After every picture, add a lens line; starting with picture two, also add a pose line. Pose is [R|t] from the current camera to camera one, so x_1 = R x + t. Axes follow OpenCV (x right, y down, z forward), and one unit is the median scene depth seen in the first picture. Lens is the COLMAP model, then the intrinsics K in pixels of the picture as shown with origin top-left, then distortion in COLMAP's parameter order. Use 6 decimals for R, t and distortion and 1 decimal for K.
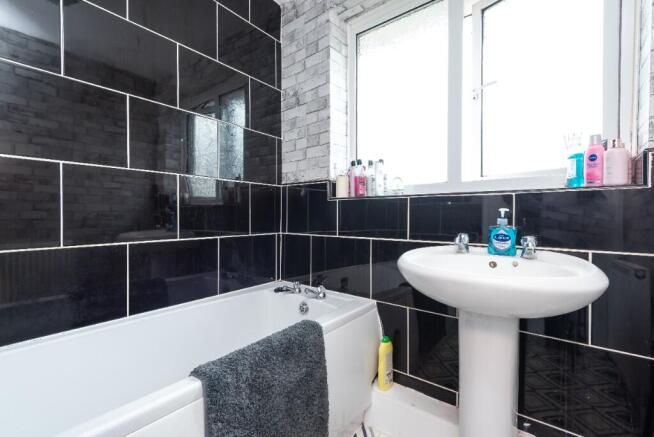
lens RADIAL K [[292.5, 0, 328.7], [0, 292.5, 220.3], [0, 0, 1]] dist [0.024654, -0.009968]
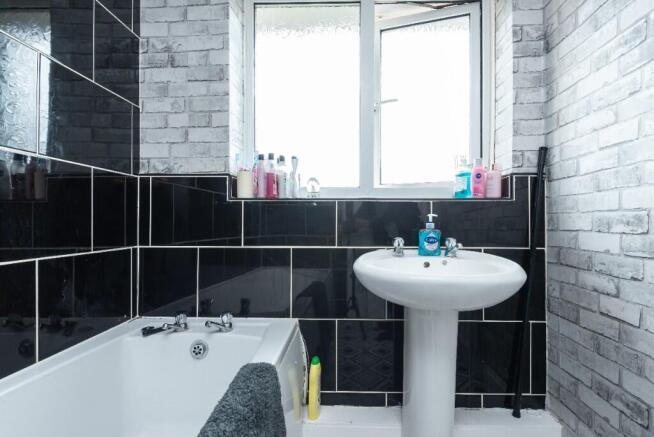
lens RADIAL K [[303.0, 0, 330.1], [0, 303.0, 221.7], [0, 0, 1]] dist [0.015869, -0.012228]
pose [[0.797832, -0.002331, 0.602876, -0.265918], [0.009944, 0.999907, -0.009294, -0.002492], [-0.602798, 0.013410, 0.797781, 0.199086]]
